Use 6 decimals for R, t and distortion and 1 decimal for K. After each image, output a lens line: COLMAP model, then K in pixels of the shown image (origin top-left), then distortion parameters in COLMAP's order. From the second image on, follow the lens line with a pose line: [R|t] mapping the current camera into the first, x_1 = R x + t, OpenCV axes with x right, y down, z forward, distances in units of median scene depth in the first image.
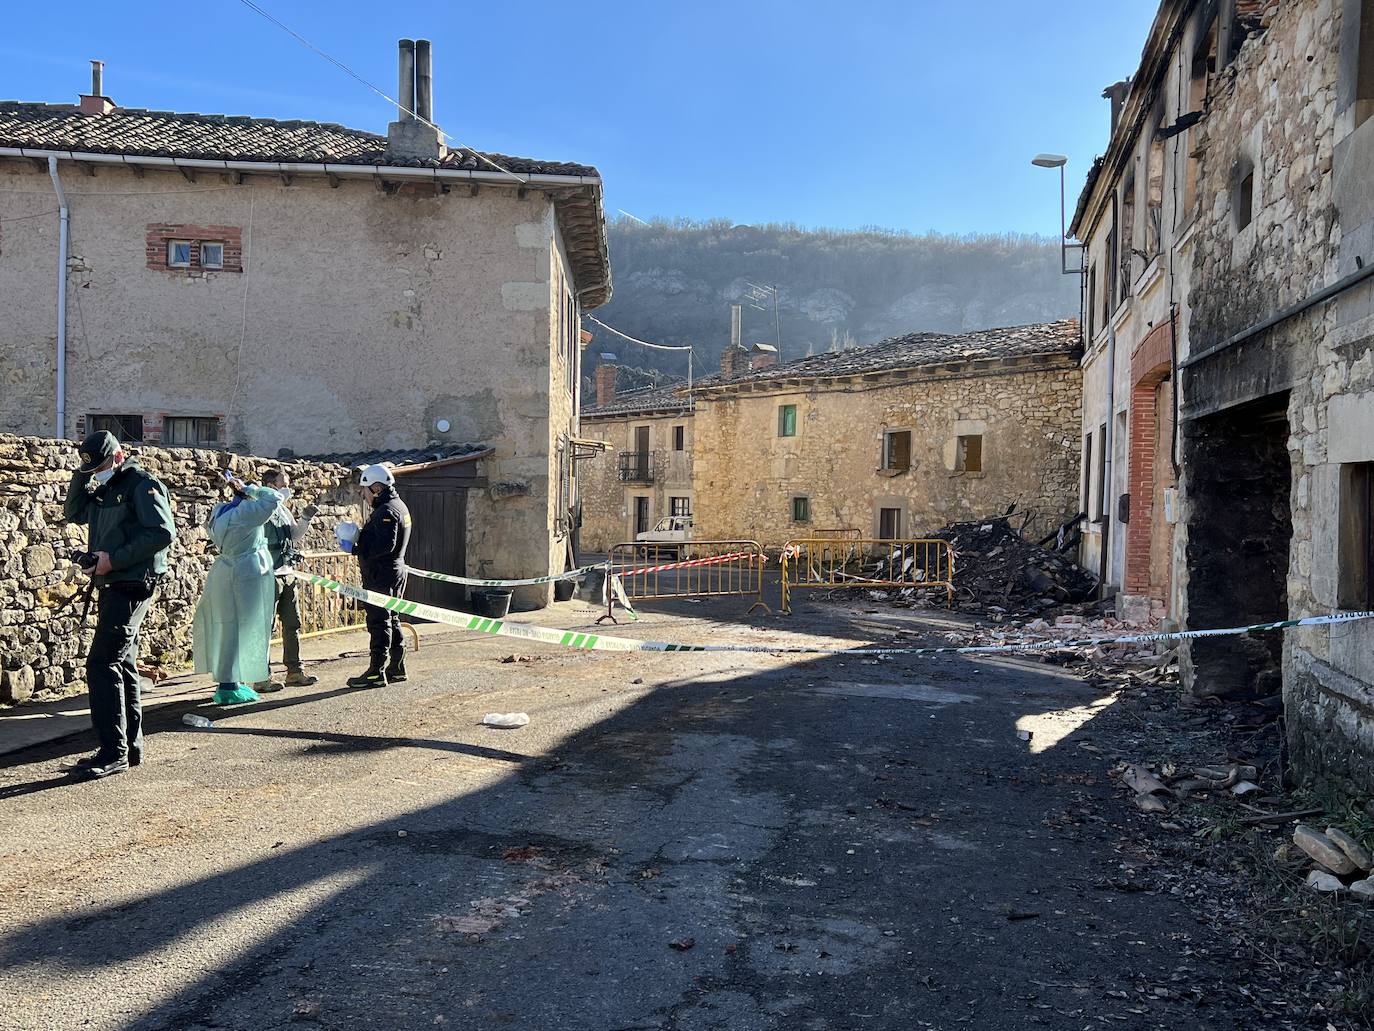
lens RADIAL K [[1173.6, 0, 687.0], [0, 1173.6, 515.5], [0, 0, 1]] dist [0.122272, -0.231322]
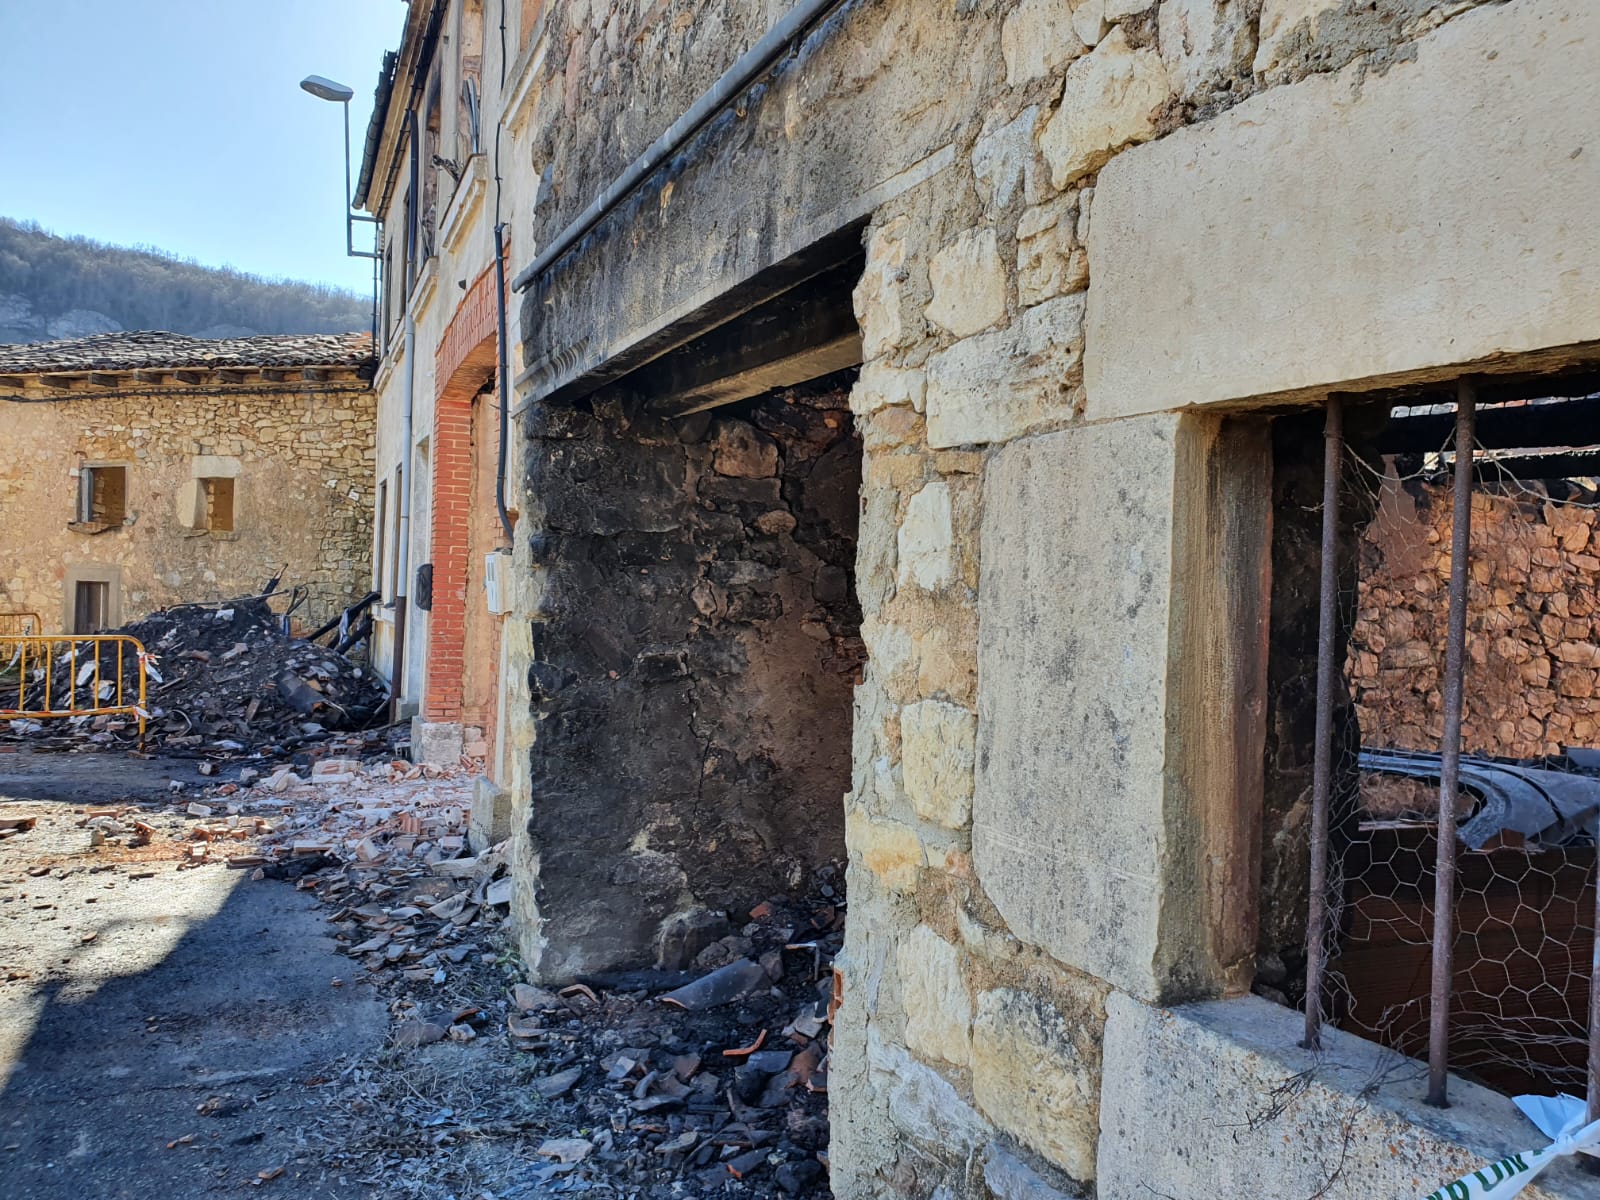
lens RADIAL K [[1261.1, 0, 804.2], [0, 1261.1, 615.2], [0, 0, 1]] dist [0.093461, -0.152479]
pose [[0.807966, -0.000689, 0.589228, 0.115680], [-0.009238, 0.999862, 0.013837, -0.001742], [-0.589156, -0.016624, 0.807848, 0.290363]]
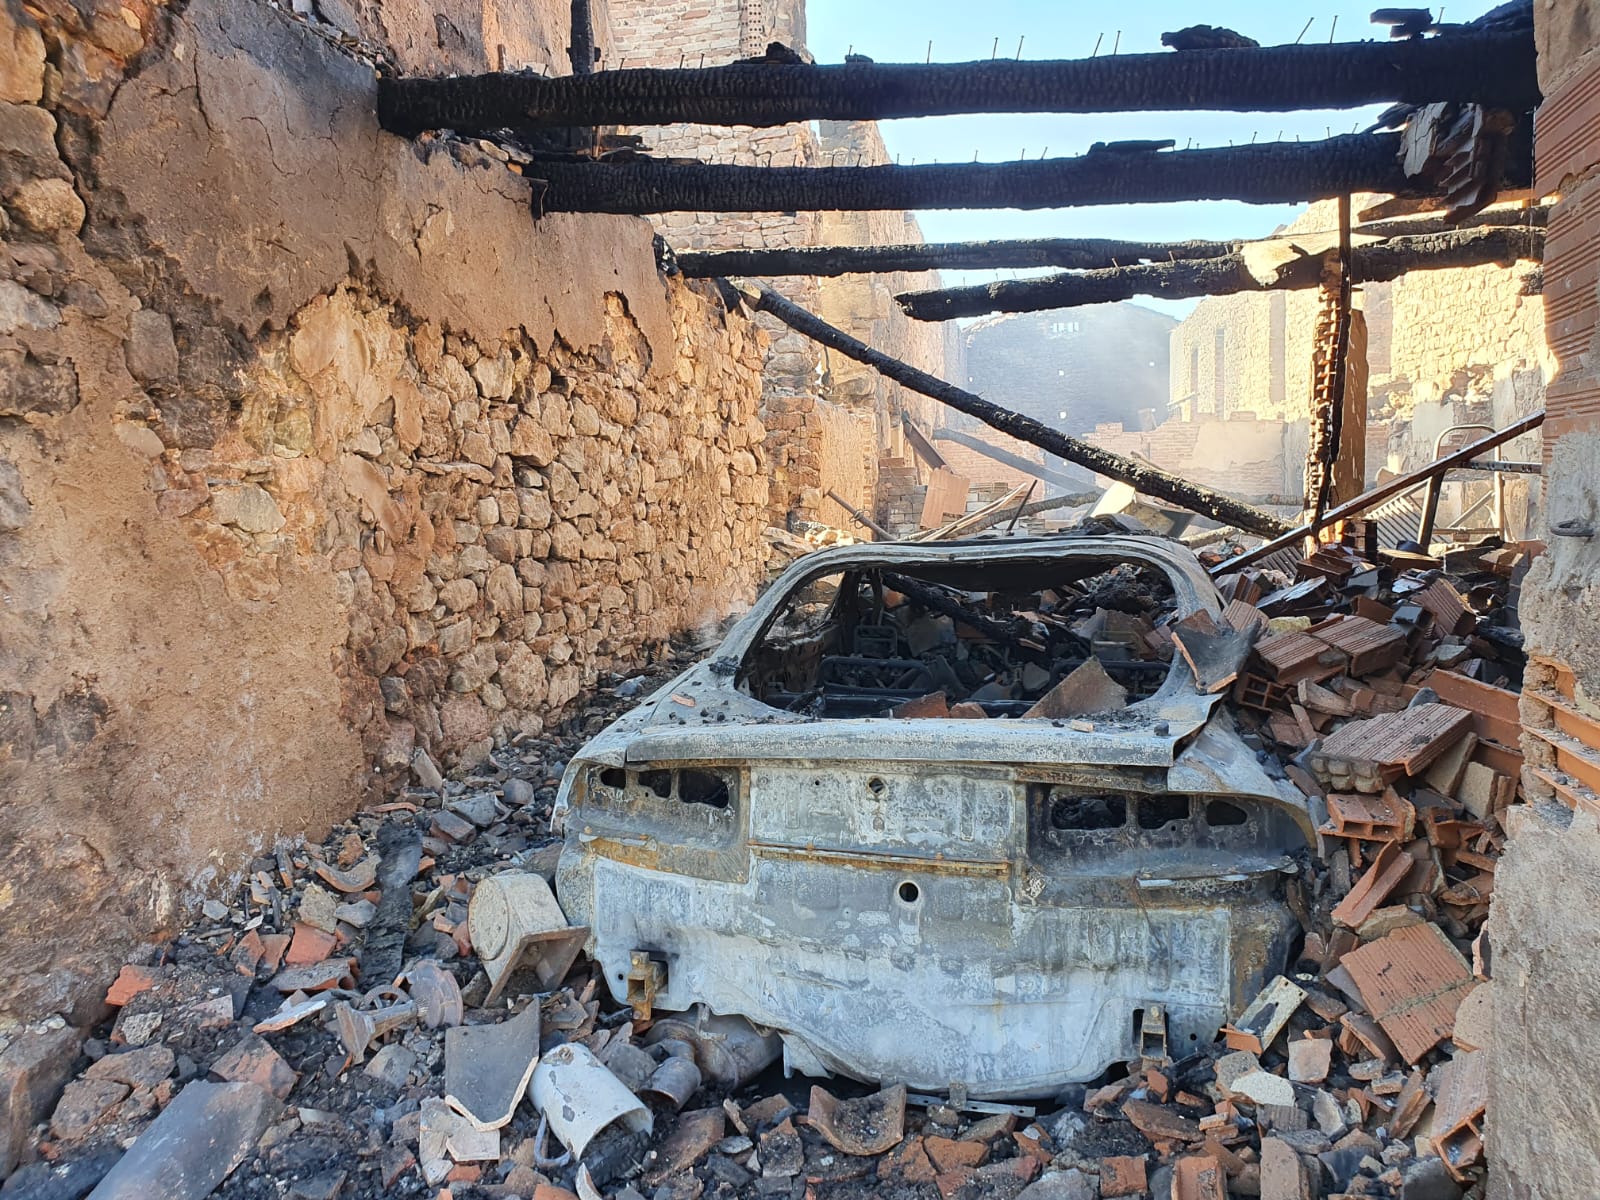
lens RADIAL K [[1261.1, 0, 804.2], [0, 1261.1, 615.2], [0, 0, 1]] dist [0.093461, -0.152479]
pose [[0.026419, -0.134547, 0.990555, 0.138203], [0.037157, 0.990348, 0.133528, 0.009851], [-0.998960, 0.033279, 0.031163, 0.444526]]
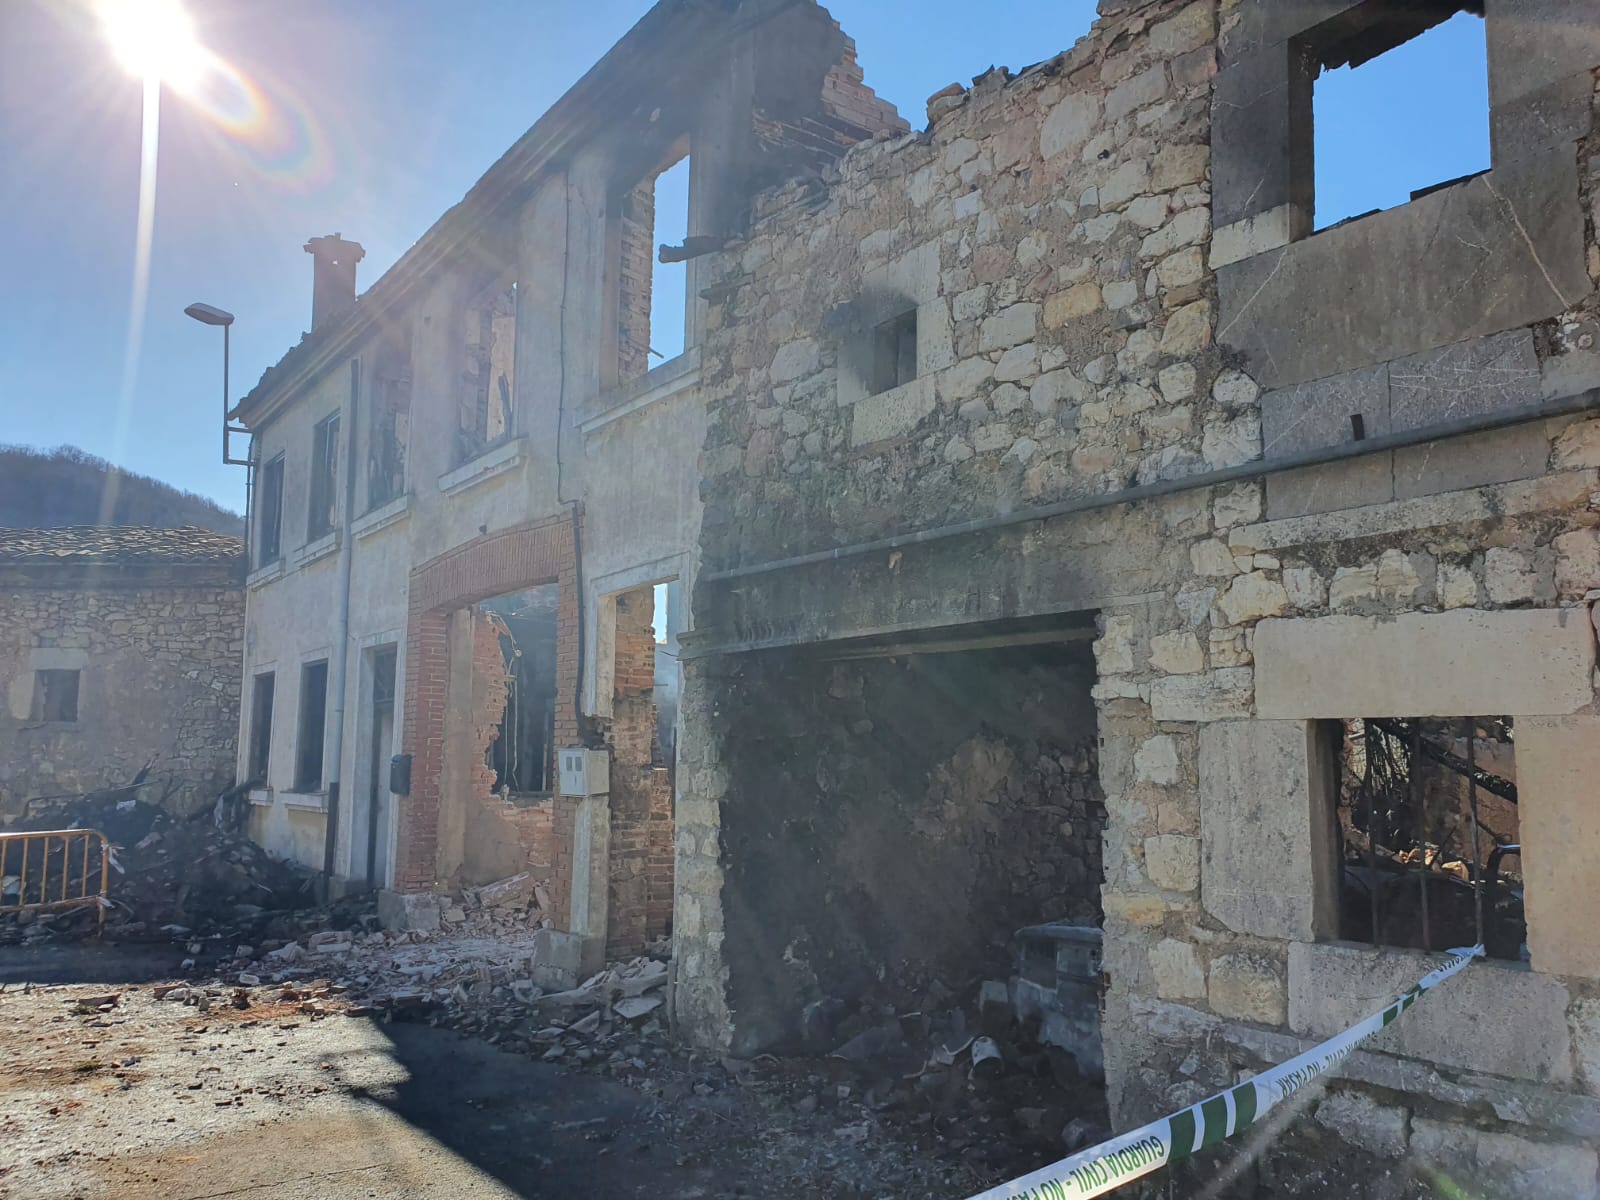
lens RADIAL K [[1252.6, 0, 819.9], [0, 1252.6, 630.1], [0, 0, 1]] dist [0.048698, -0.051989]
pose [[0.648185, 0.063717, 0.758813, -0.057554], [0.020294, 0.994694, -0.100860, -0.009802], [-0.761213, 0.080775, 0.643452, 0.261137]]
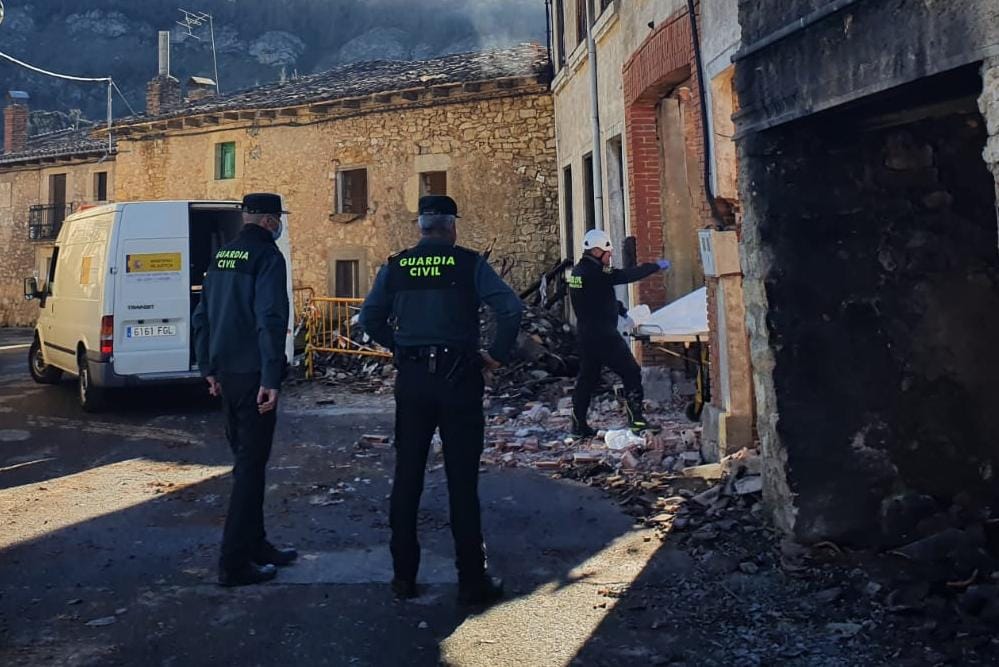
lens RADIAL K [[1230.3, 0, 382.7], [0, 1230.3, 64.5], [0, 0, 1]] dist [0.221394, -0.596337]
pose [[0.979415, -0.007039, 0.201735, 0.030673], [0.039576, 0.986691, -0.157714, -0.006109], [-0.197940, 0.162452, 0.966659, 0.174302]]
